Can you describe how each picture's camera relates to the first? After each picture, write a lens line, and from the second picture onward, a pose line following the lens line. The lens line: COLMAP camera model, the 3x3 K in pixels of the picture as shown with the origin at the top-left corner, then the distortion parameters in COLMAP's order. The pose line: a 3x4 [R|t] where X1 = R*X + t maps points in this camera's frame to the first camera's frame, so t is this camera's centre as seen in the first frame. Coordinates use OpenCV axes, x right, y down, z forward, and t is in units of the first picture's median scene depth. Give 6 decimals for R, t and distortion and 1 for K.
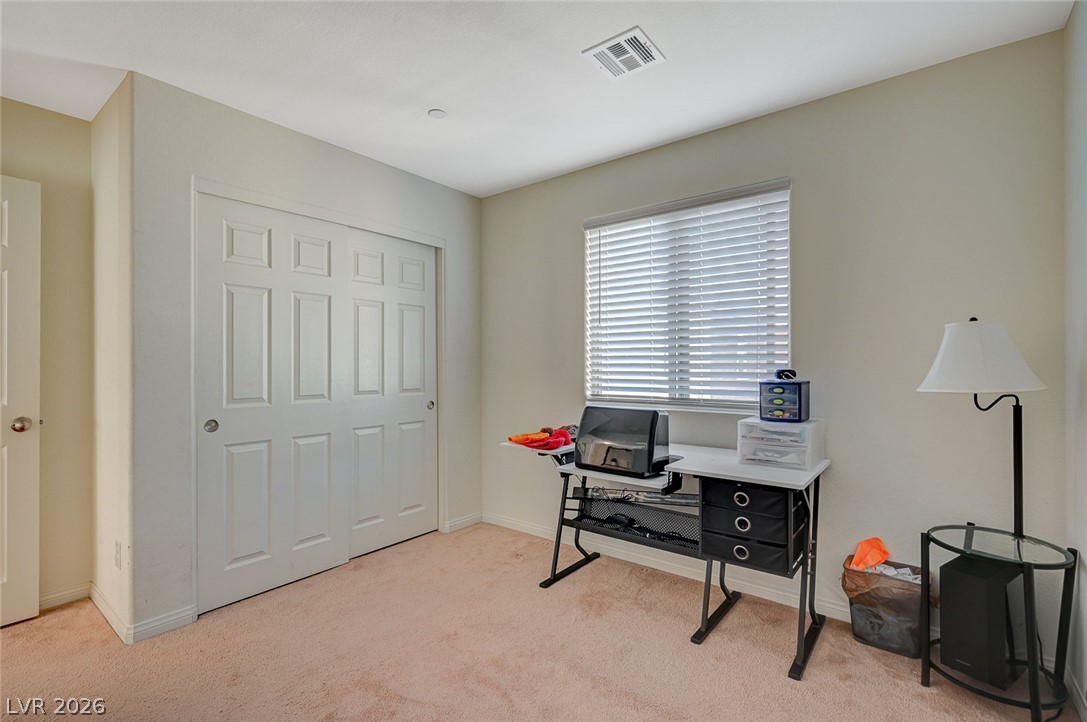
lens RADIAL K [[495.5, 0, 542.6], [0, 495.5, 362.5], [0, 0, 1]] dist [-0.000806, 0.000007]
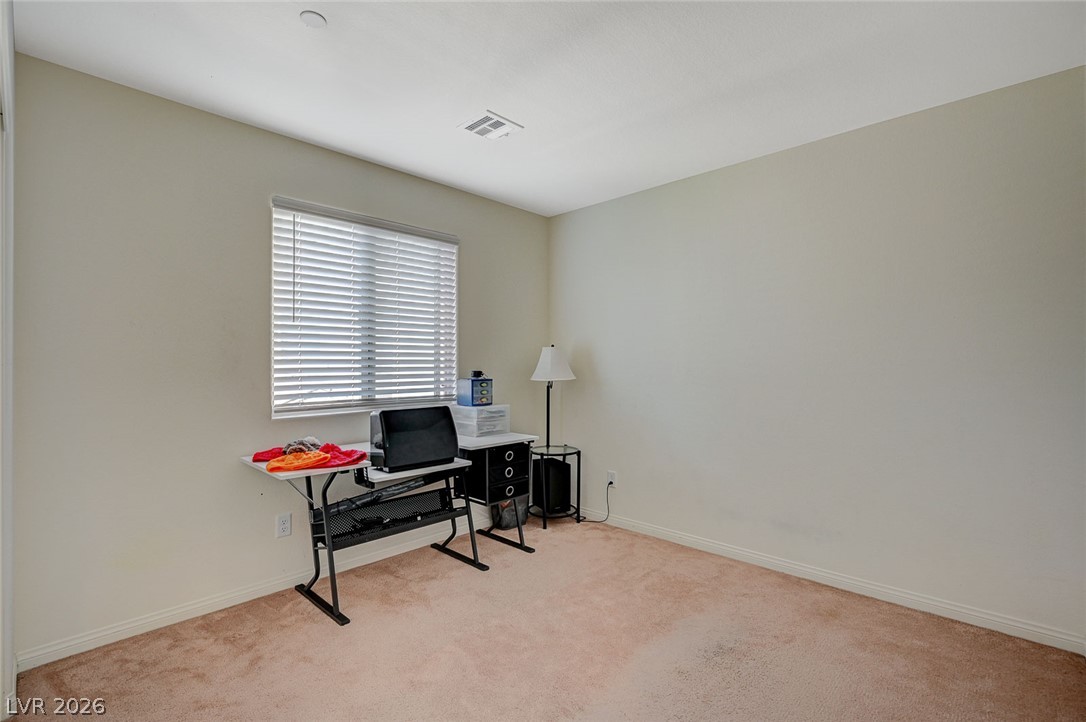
lens RADIAL K [[495.0, 0, 542.1], [0, 495.0, 362.5], [0, 0, 1]] dist [-0.000806, 0.000007]
pose [[0.094881, 0.007821, 0.995458, -0.775256], [0.000939, 0.999968, -0.007946, 0.000707], [-0.995488, 0.001689, 0.094871, 0.529671]]
